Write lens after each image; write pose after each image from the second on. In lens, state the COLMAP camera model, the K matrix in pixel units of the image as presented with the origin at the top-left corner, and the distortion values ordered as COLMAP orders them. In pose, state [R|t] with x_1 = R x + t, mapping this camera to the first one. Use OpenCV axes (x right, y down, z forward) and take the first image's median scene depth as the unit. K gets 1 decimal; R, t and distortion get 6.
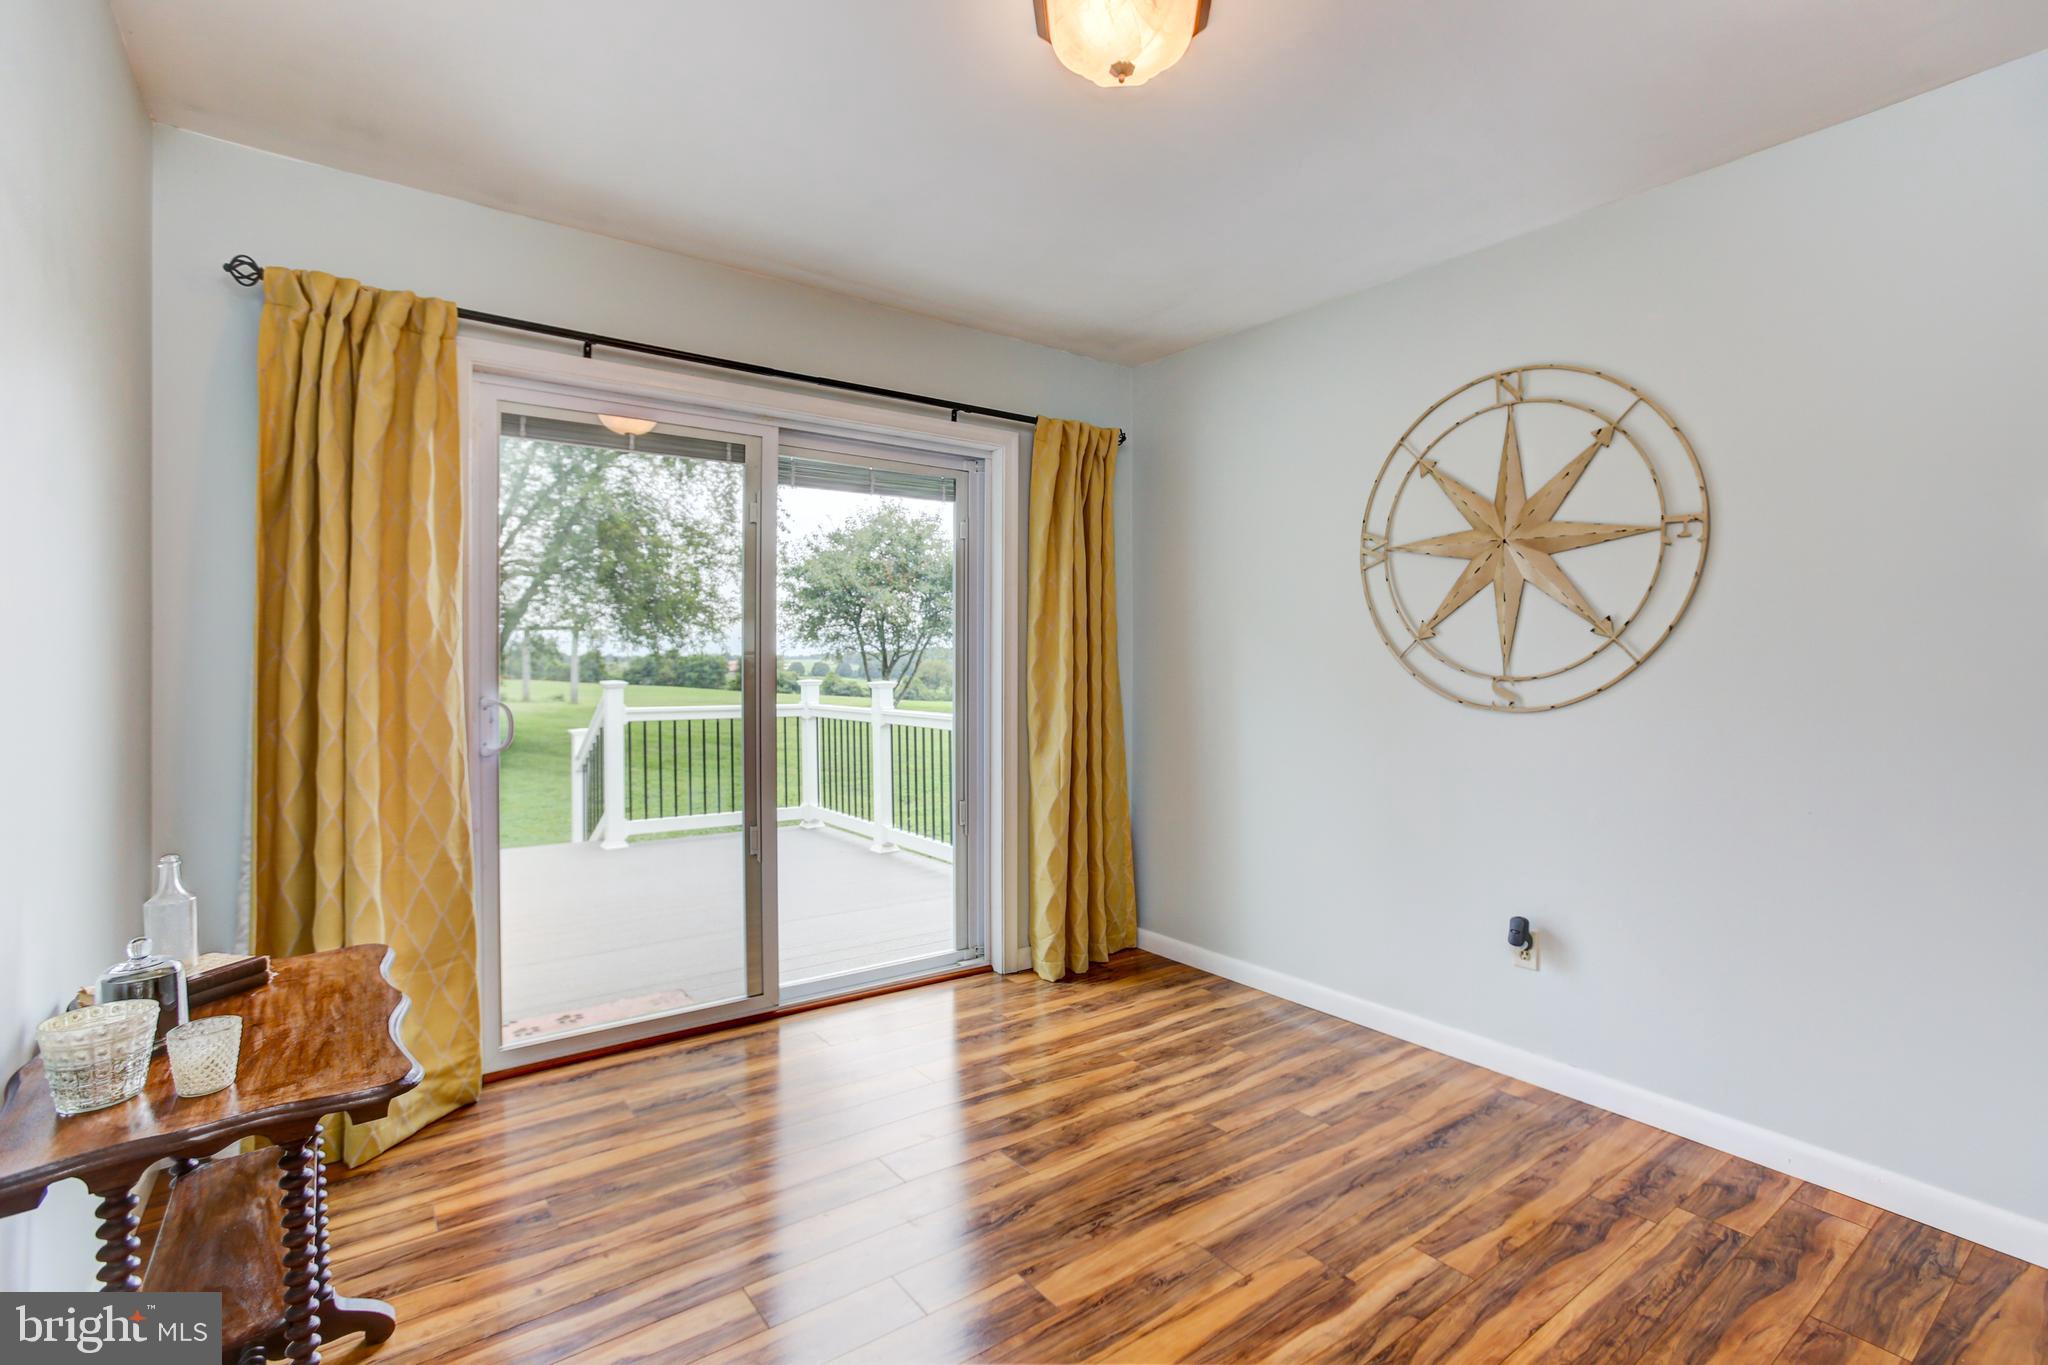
lens RADIAL K [[940.8, 0, 1038.2], [0, 940.8, 666.9], [0, 0, 1]] dist [-0.063293, 0.033774]
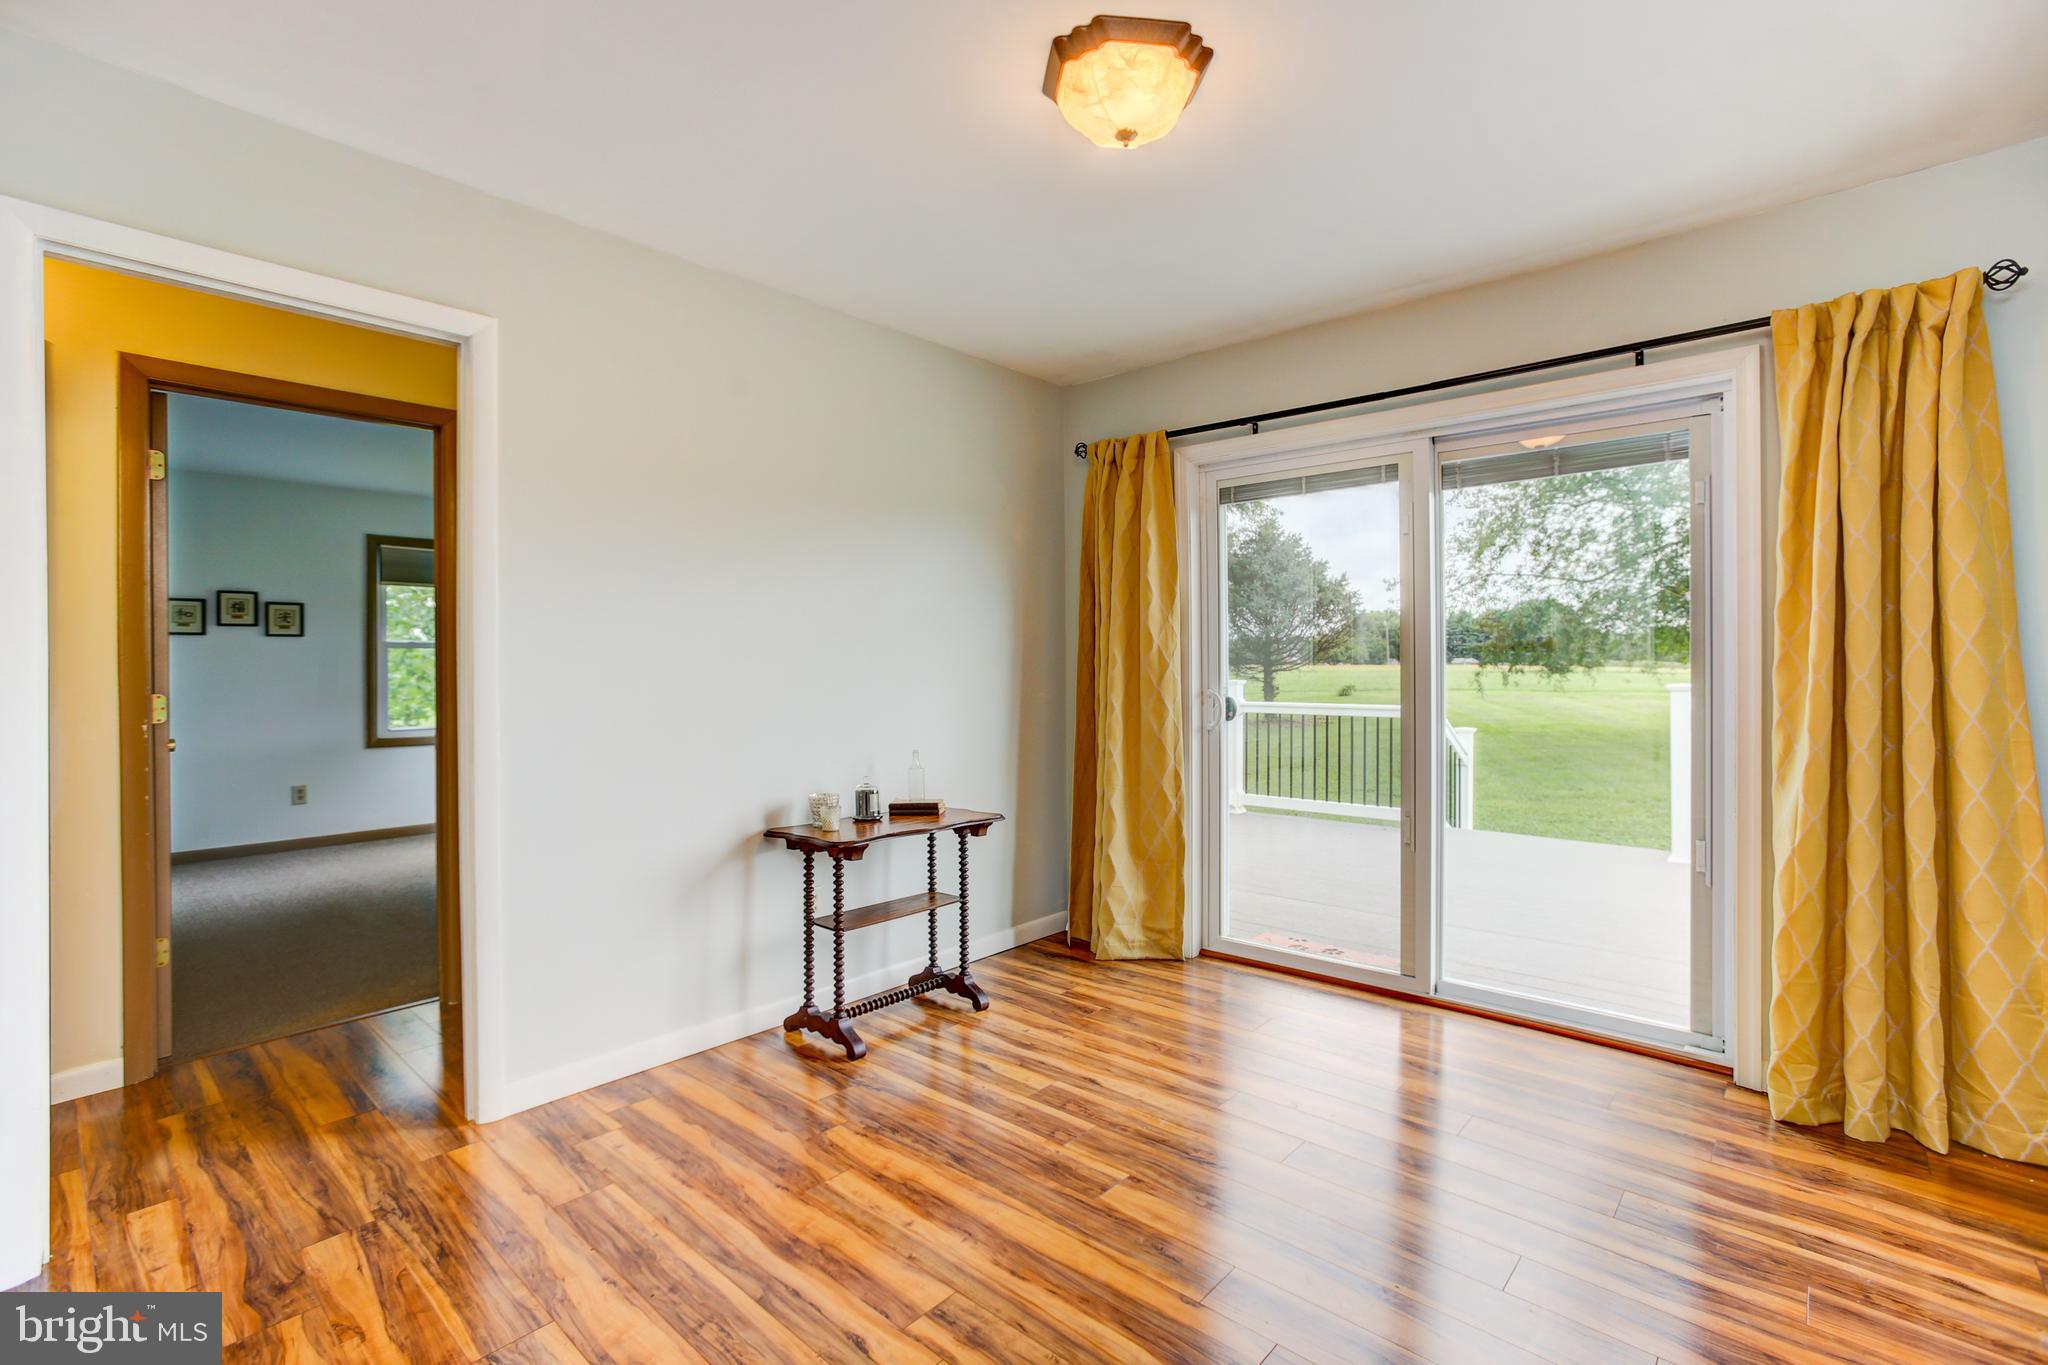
lens RADIAL K [[940.8, 0, 1038.2], [0, 940.8, 666.9], [0, 0, 1]] dist [-0.063293, 0.033774]
pose [[0.201299, -0.000569, -0.979530, 0.657511], [0.001037, 0.999999, -0.000367, -0.001360], [0.979529, -0.000942, 0.201299, 0.371773]]
